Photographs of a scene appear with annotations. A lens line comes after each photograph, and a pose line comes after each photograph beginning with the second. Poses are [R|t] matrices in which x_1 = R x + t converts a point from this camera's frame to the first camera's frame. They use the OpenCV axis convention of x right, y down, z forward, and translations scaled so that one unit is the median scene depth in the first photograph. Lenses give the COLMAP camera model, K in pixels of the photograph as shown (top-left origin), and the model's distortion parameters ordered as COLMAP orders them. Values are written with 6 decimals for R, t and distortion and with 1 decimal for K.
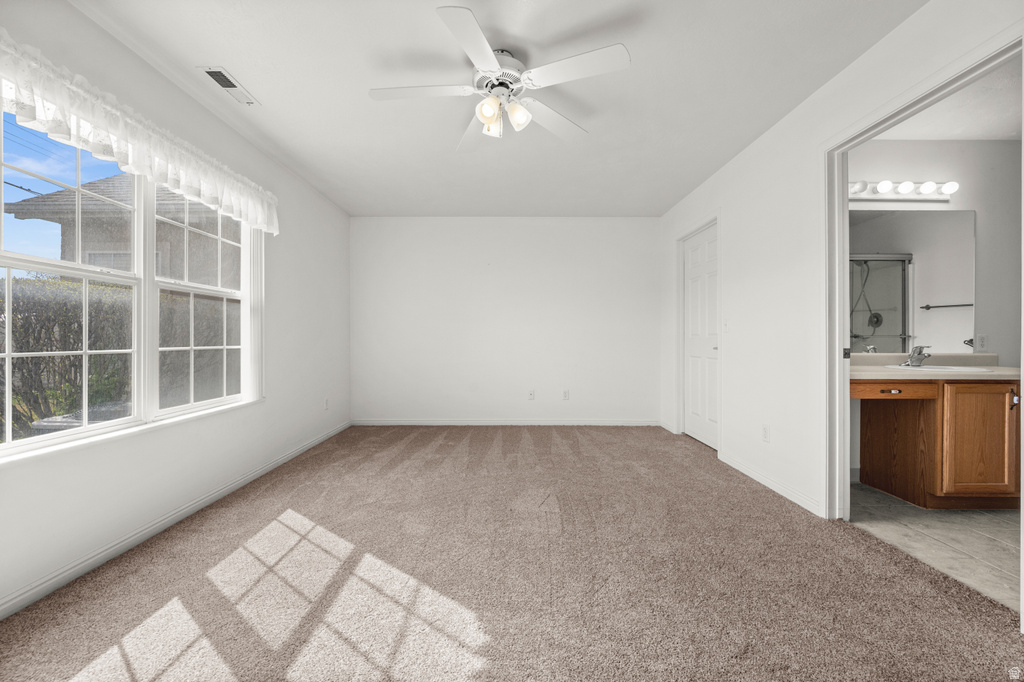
lens RADIAL K [[421.5, 0, 510.4], [0, 421.5, 339.9], [0, 0, 1]] dist [-0.002235, 0.000060]
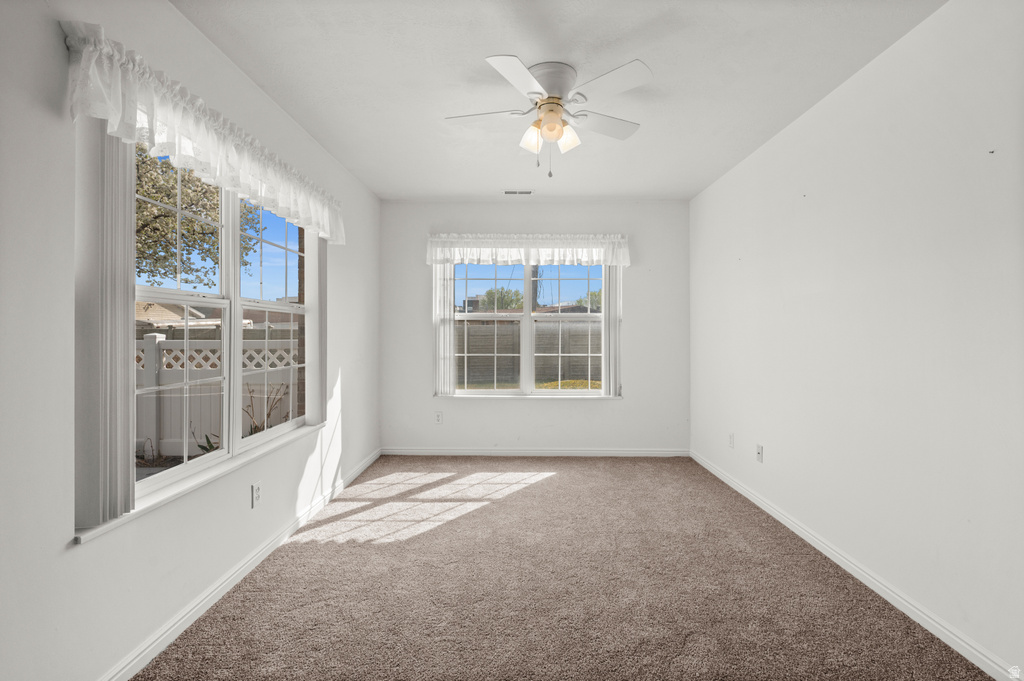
lens RADIAL K [[449.7, 0, 515.4], [0, 449.7, 338.8], [0, 0, 1]] dist [-0.000041, 0.000048]
pose [[-0.041377, 0.009886, -0.999095, 0.741343], [-0.004741, 0.999938, 0.010091, -0.043849], [0.999132, 0.005154, -0.041327, 0.714406]]
